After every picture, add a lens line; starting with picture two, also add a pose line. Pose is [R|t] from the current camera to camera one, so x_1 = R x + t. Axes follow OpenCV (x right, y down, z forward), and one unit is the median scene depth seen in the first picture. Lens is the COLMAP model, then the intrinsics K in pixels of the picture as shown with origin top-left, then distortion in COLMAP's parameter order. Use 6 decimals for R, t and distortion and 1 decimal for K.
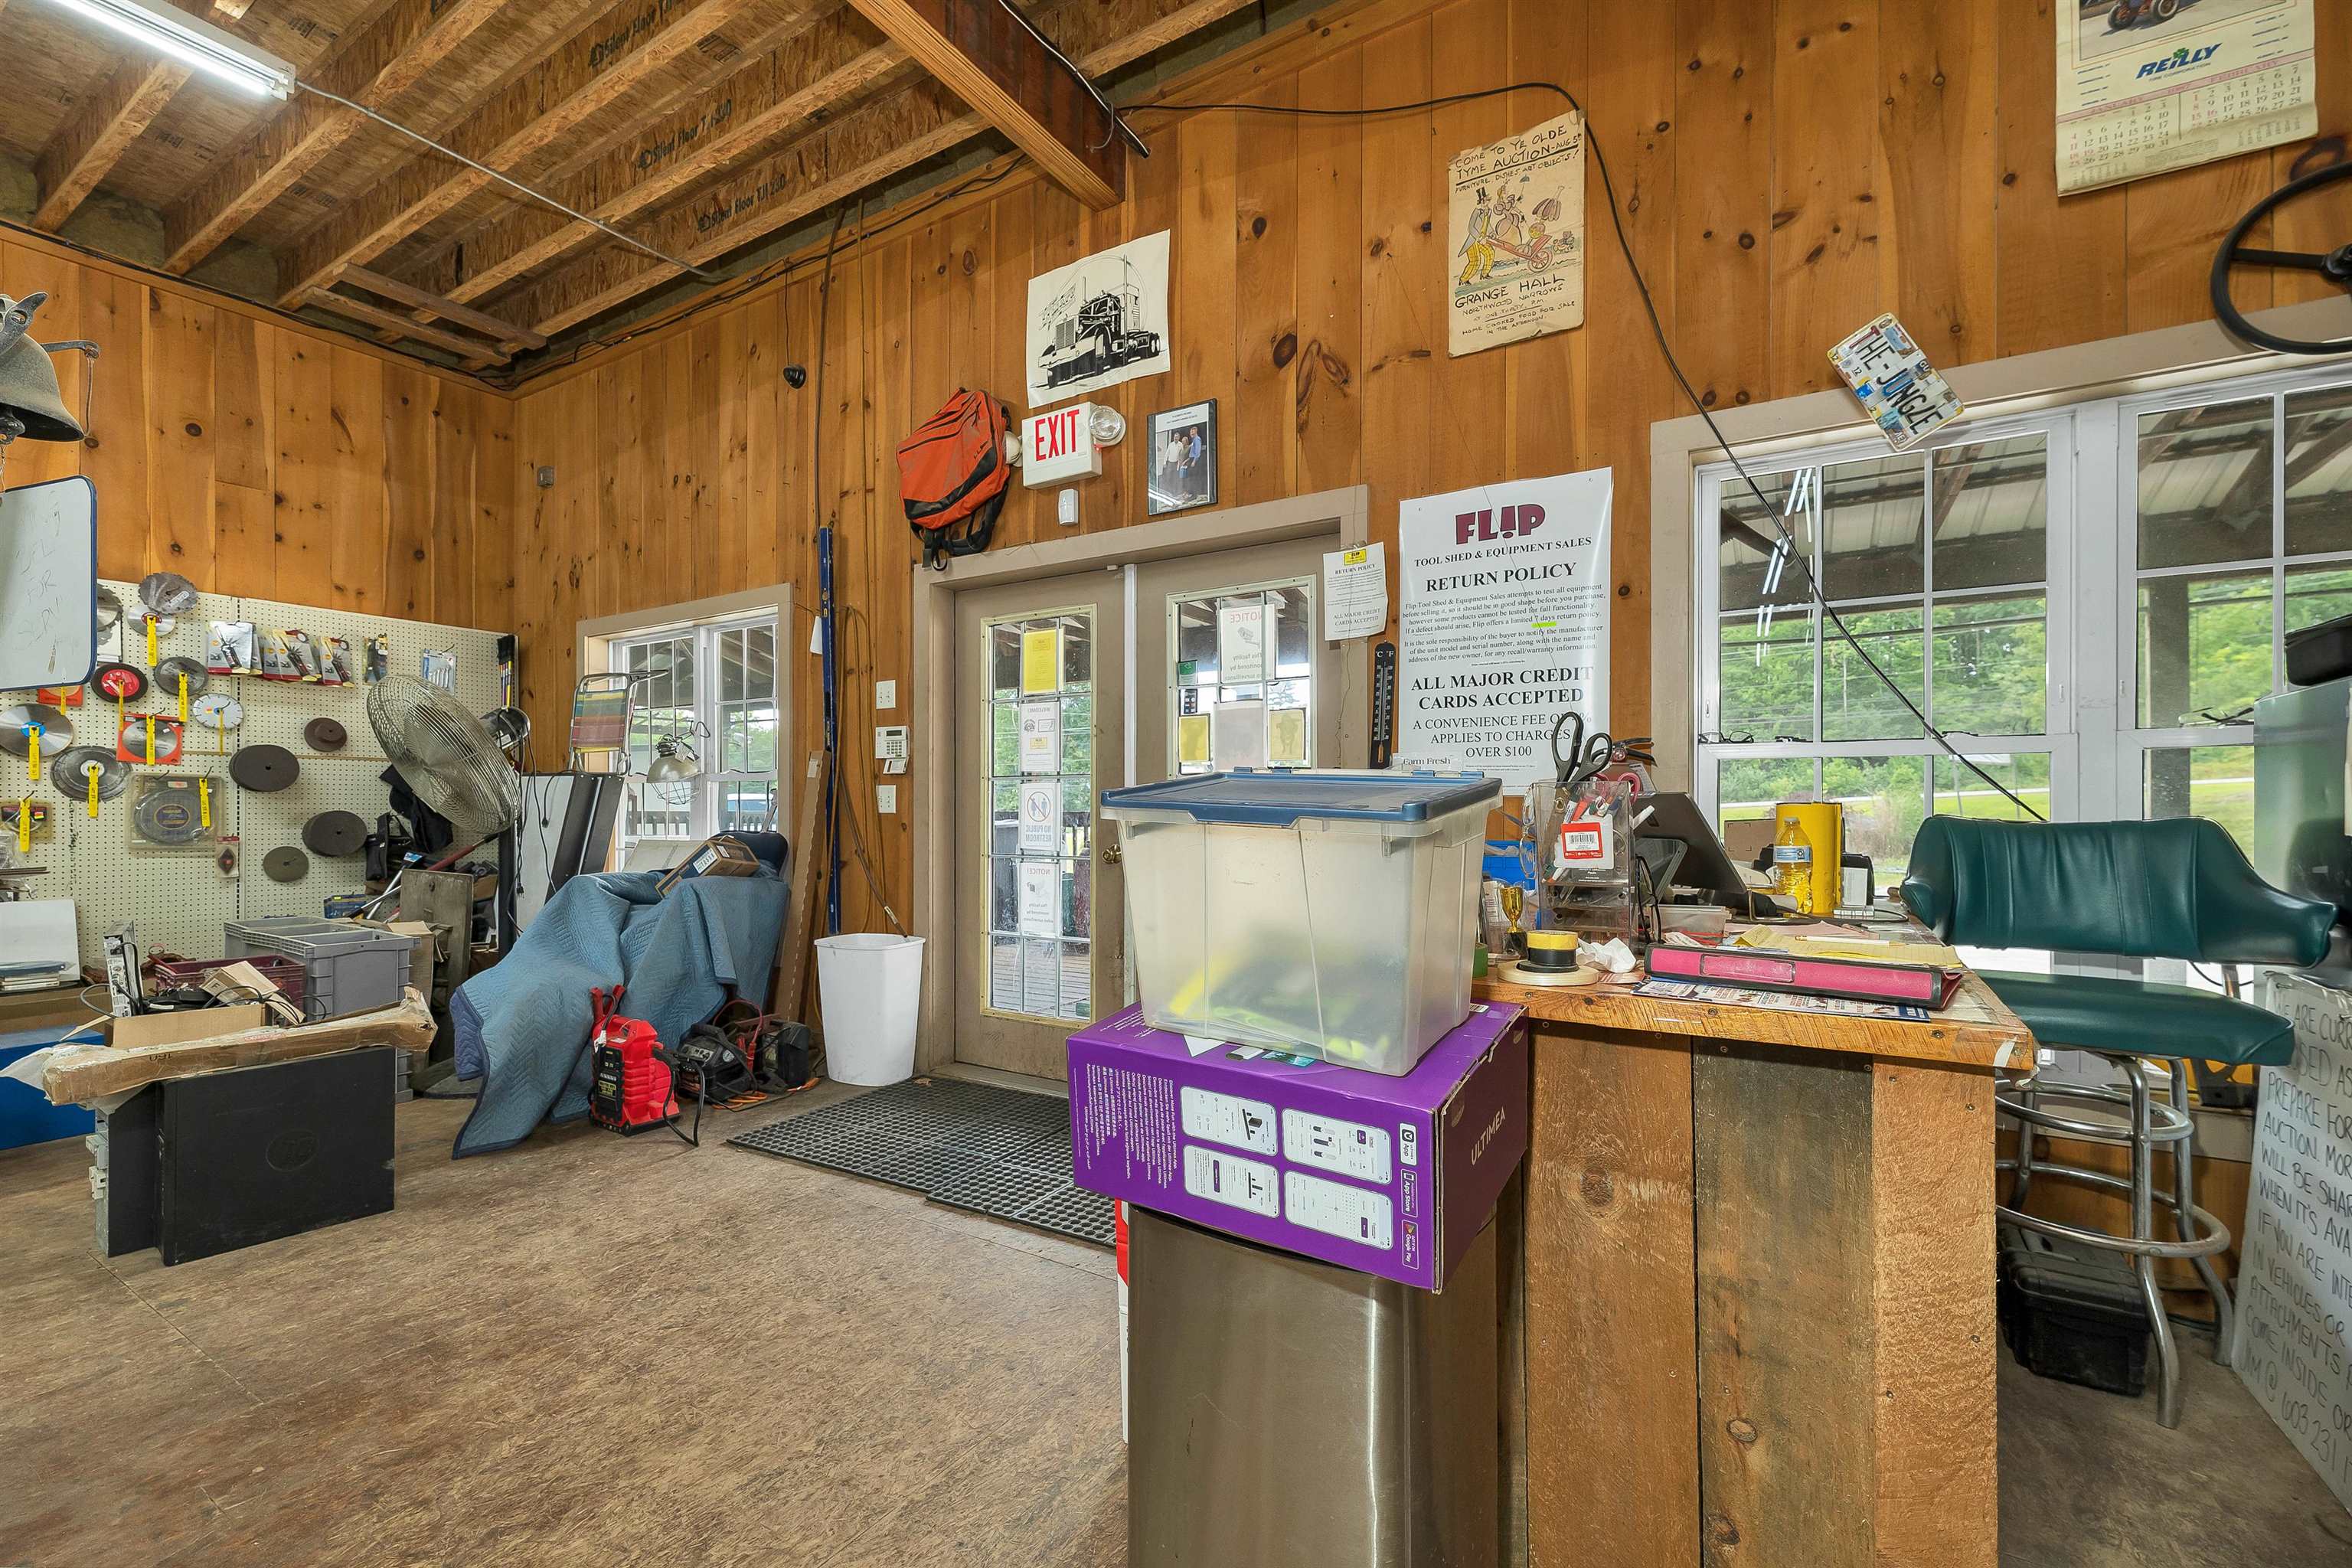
lens RADIAL K [[1012.6, 0, 1174.7], [0, 1012.6, 796.4], [0, 0, 1]] dist [0.002187, -0.000210]
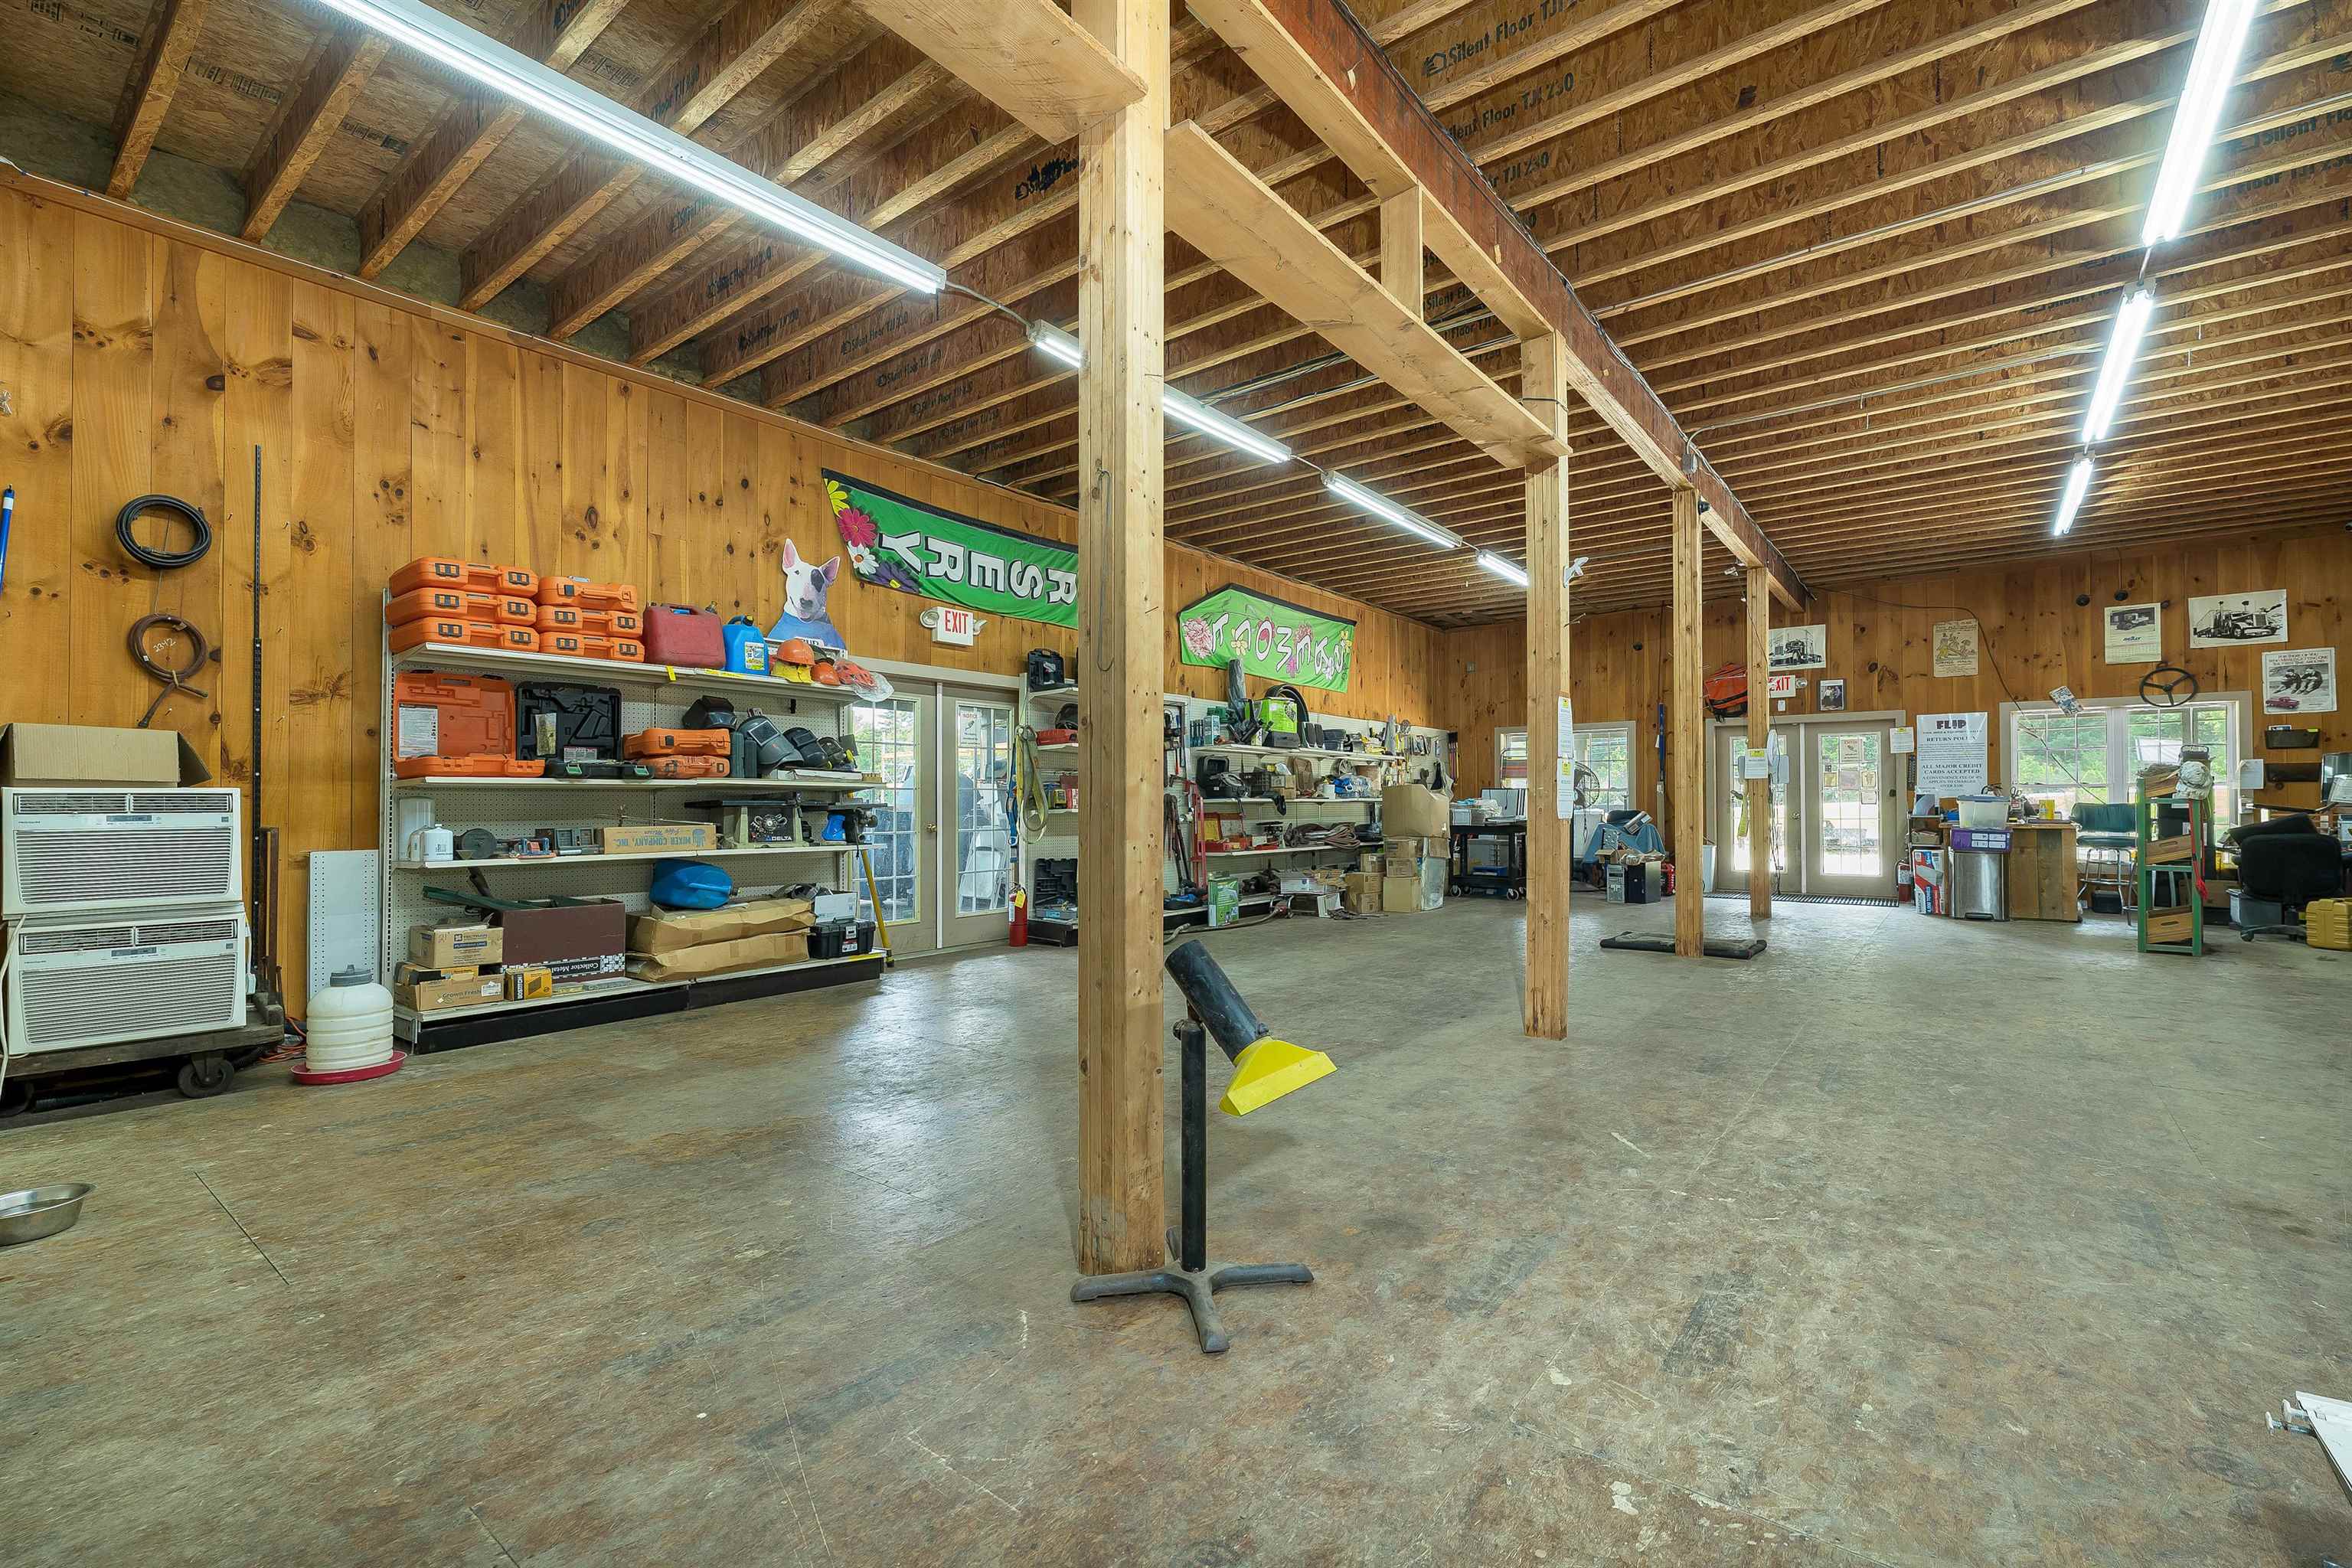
lens RADIAL K [[1012.6, 0, 1176.4], [0, 1012.6, 790.1], [0, 0, 1]] dist [0.002187, -0.000210]
pose [[0.994138, -0.002012, -0.108096, -2.024213], [0.001273, 0.999975, -0.006908, -0.004985], [0.108107, 0.006730, 0.994116, -2.889771]]
